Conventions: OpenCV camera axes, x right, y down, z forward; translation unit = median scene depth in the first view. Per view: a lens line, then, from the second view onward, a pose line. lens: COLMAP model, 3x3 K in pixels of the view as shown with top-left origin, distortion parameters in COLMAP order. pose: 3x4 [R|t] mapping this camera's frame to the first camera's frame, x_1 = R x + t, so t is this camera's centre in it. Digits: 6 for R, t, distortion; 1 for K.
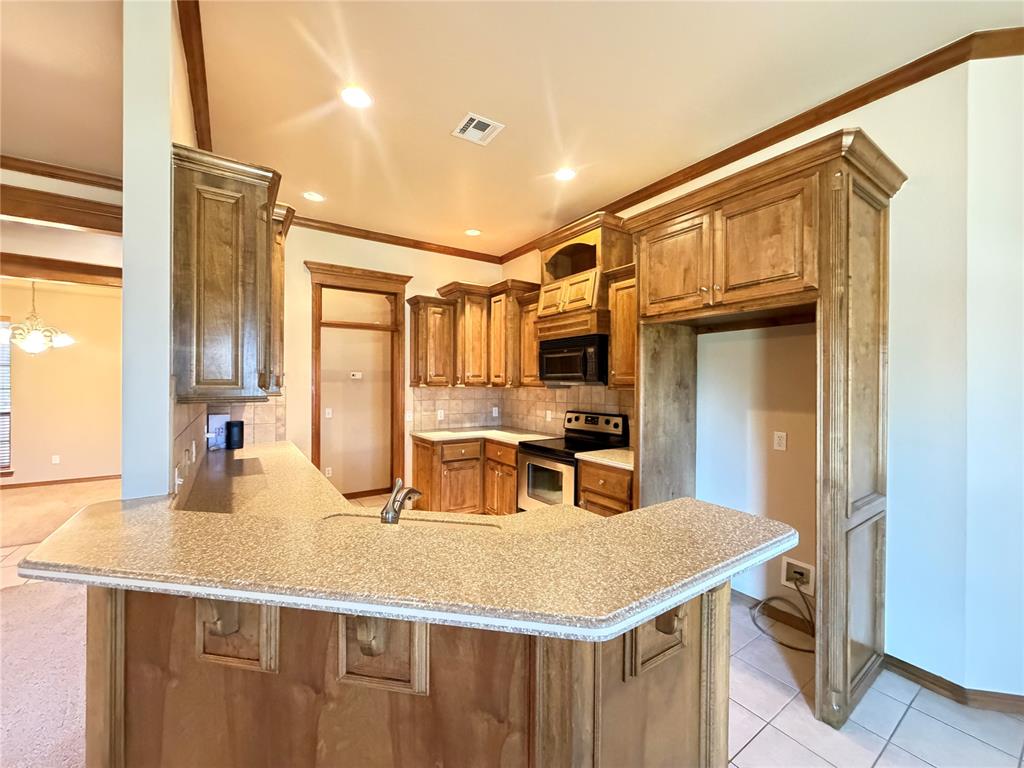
lens RADIAL K [[407.0, 0, 512.3], [0, 407.0, 385.6], [0, 0, 1]] dist [-0.000076, 0.000225]
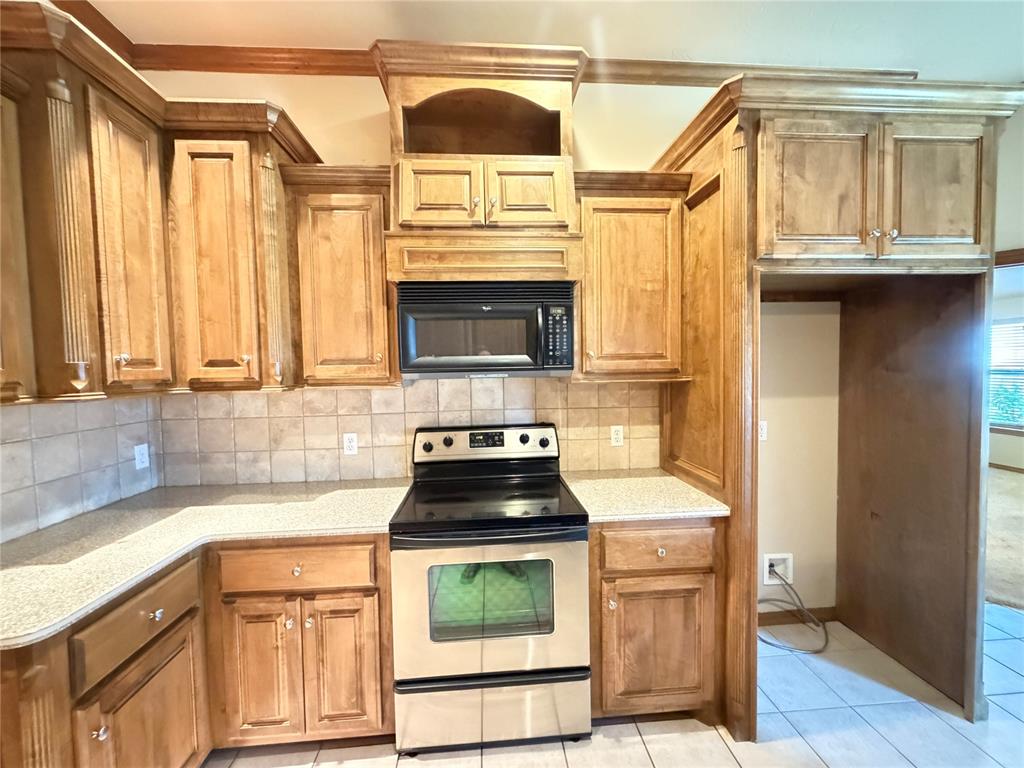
lens RADIAL K [[407.0, 0, 511.0], [0, 407.0, 383.2], [0, 0, 1]] dist [-0.000076, 0.000225]
pose [[0.498571, -0.049558, 0.865431, -0.223327], [0.027428, 0.998766, 0.041392, -0.011902], [-0.866415, 0.003100, 0.499316, 0.581436]]
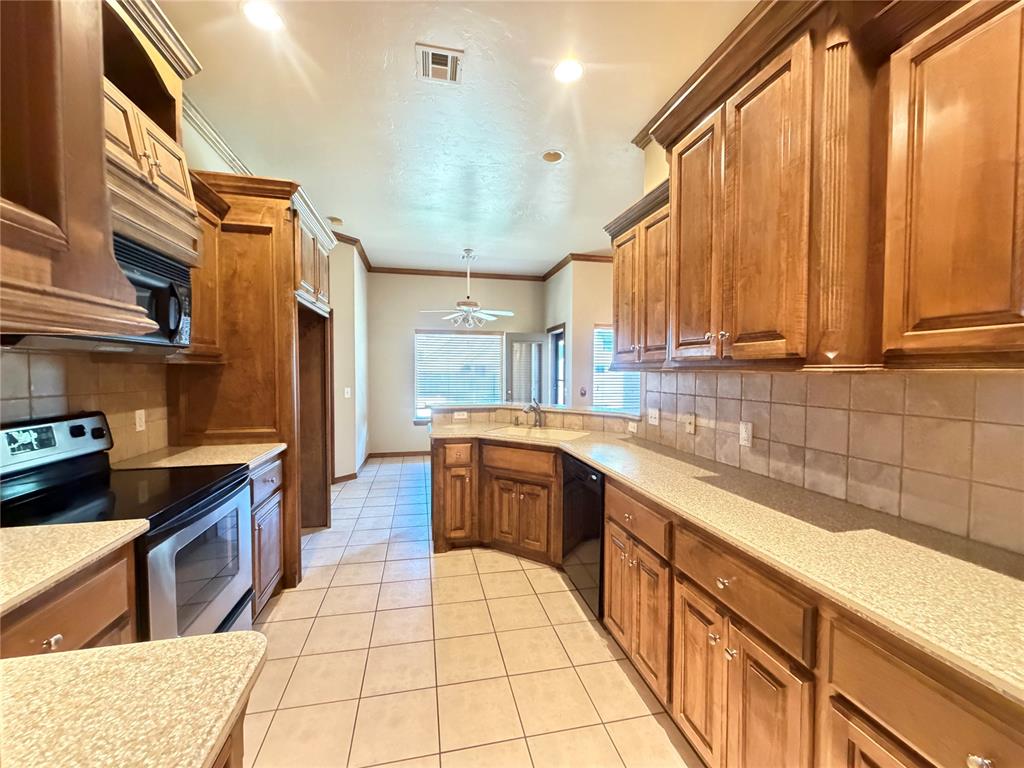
lens RADIAL K [[407.0, 0, 518.4], [0, 407.0, 380.8], [0, 0, 1]] dist [-0.000076, 0.000225]
pose [[-0.934753, -0.015119, 0.354977, -0.320714], [-0.002778, 0.999375, 0.035247, 0.010589], [-0.355288, 0.031961, -0.934210, 1.006626]]
